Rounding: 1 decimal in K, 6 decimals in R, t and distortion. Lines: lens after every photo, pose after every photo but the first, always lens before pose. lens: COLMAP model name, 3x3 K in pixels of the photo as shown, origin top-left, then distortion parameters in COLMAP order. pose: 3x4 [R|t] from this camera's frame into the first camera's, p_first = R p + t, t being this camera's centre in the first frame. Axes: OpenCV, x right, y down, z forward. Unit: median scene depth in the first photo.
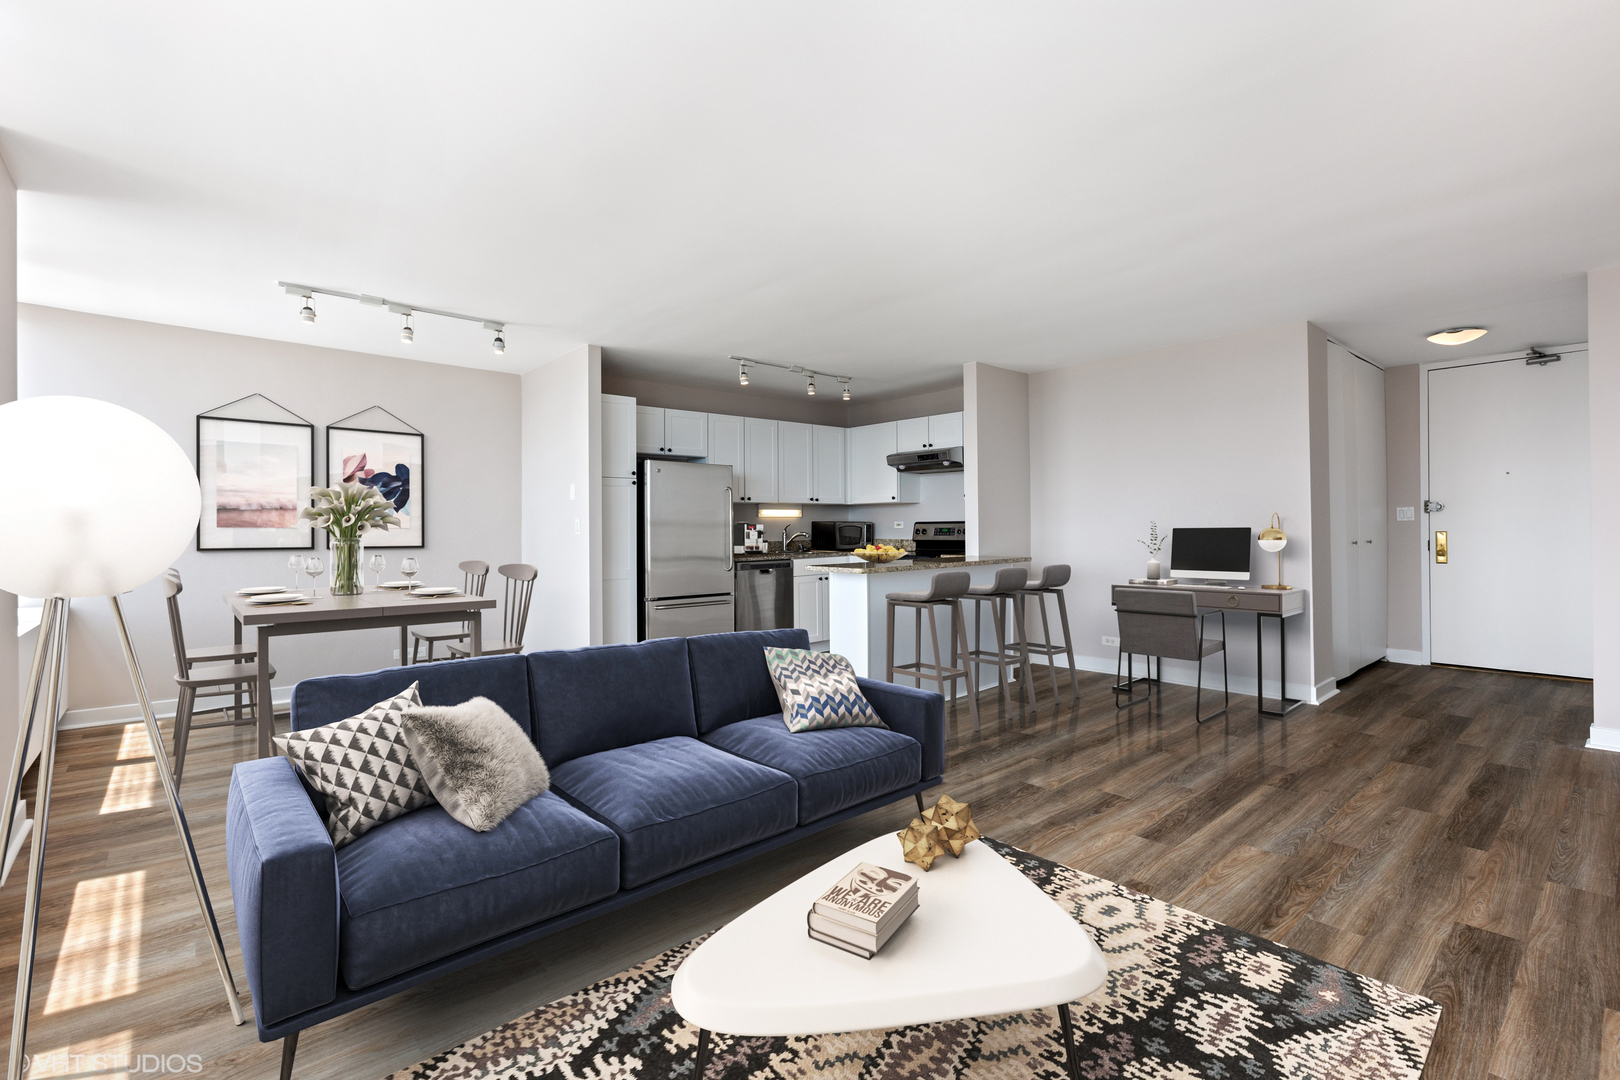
lens RADIAL K [[735.9, 0, 810.0], [0, 735.9, 540.0], [0, 0, 1]] dist [-0.000657, -0.000191]
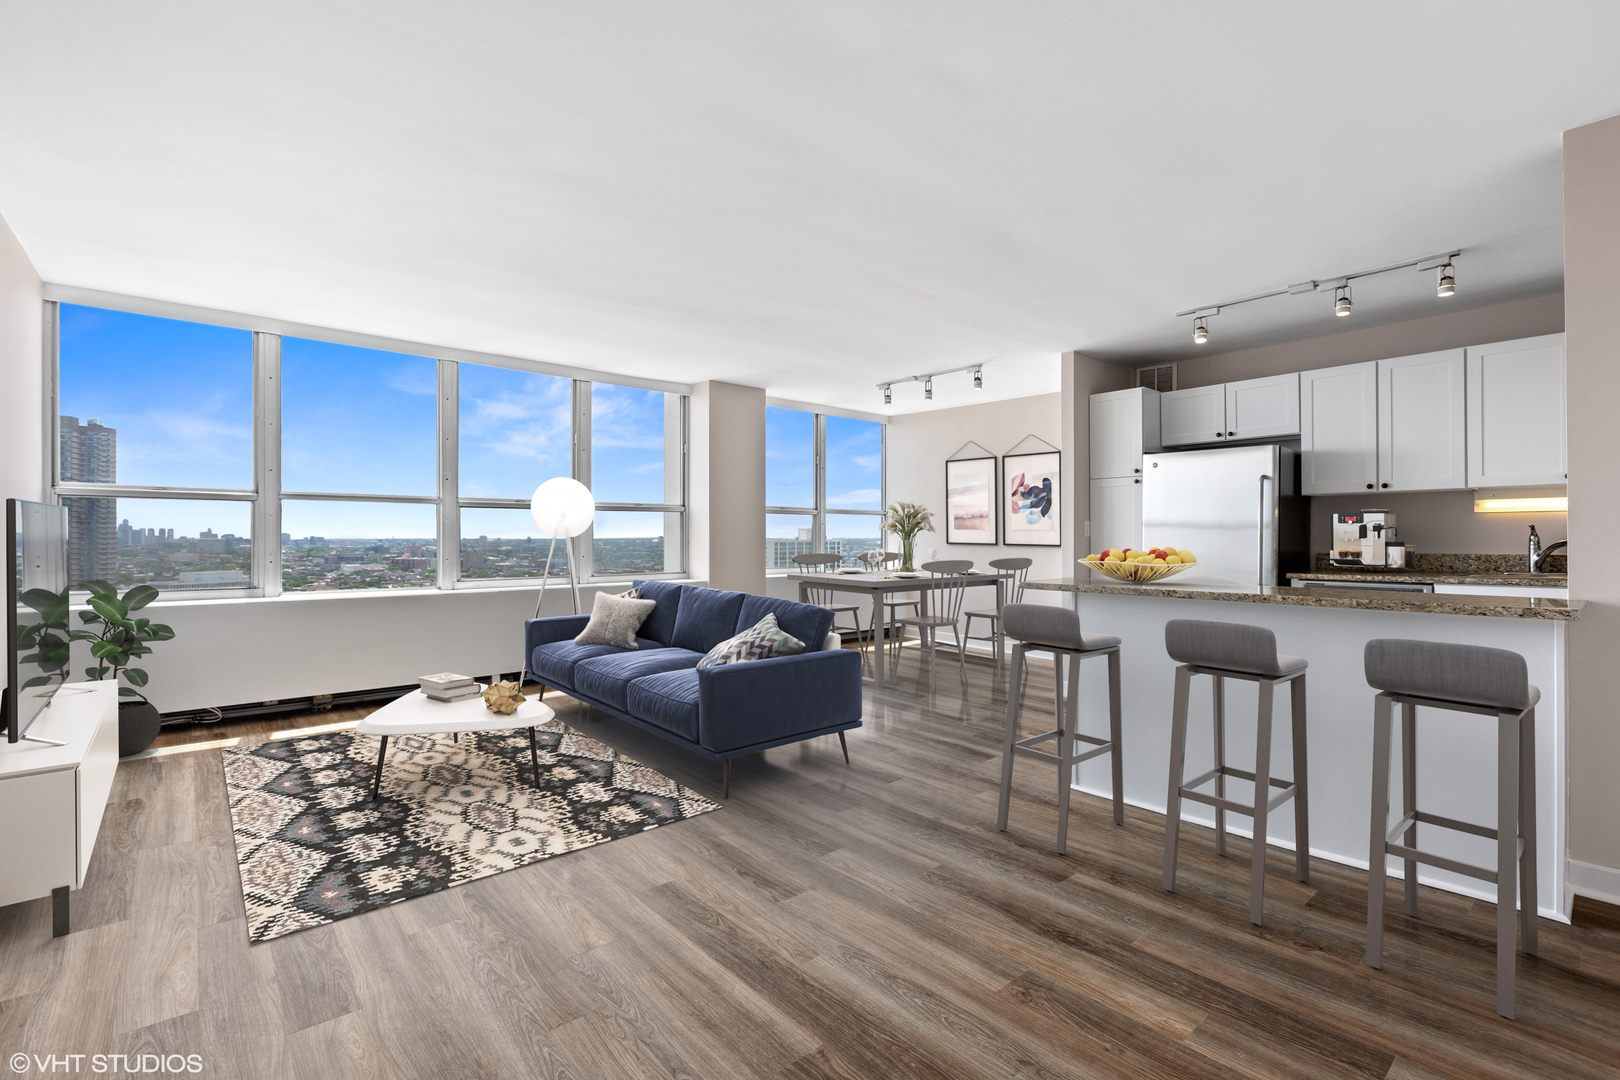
lens RADIAL K [[735.9, 0, 810.0], [0, 735.9, 540.0], [0, 0, 1]] dist [-0.000657, -0.000191]
pose [[-0.015427, 0.015425, -0.999762, 0.602062], [-0.017436, 0.999725, 0.015694, -0.010247], [0.999729, 0.017674, -0.015154, 0.536953]]
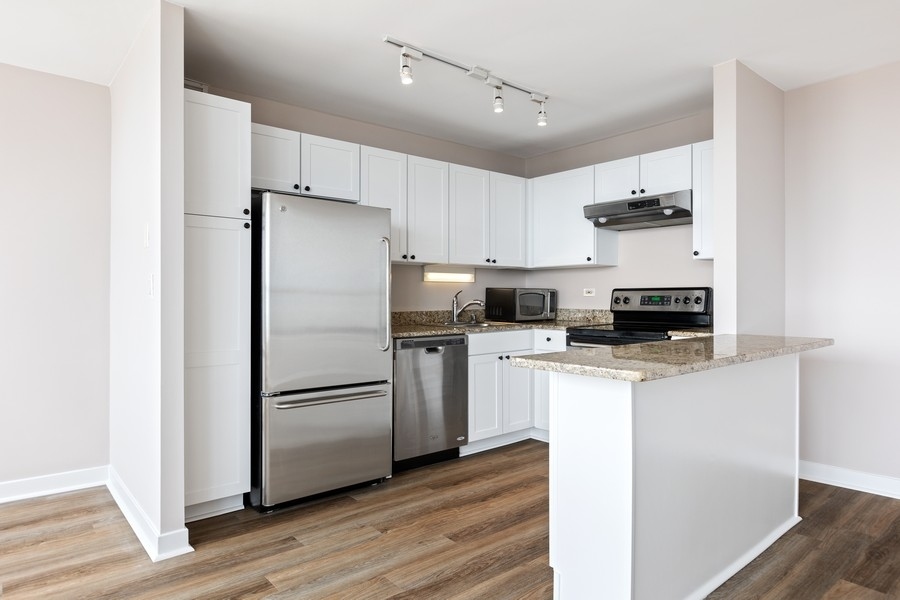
lens RADIAL K [[546.5, 0, 450.0], [0, 546.5, 300.0], [0, 0, 1]] dist [0.000692, -0.000026]
pose [[0.999873, 0.007954, -0.013803, -0.035903], [-0.008140, 0.999876, -0.013457, -0.002259], [0.013694, 0.013567, 0.999814, 0.433329]]
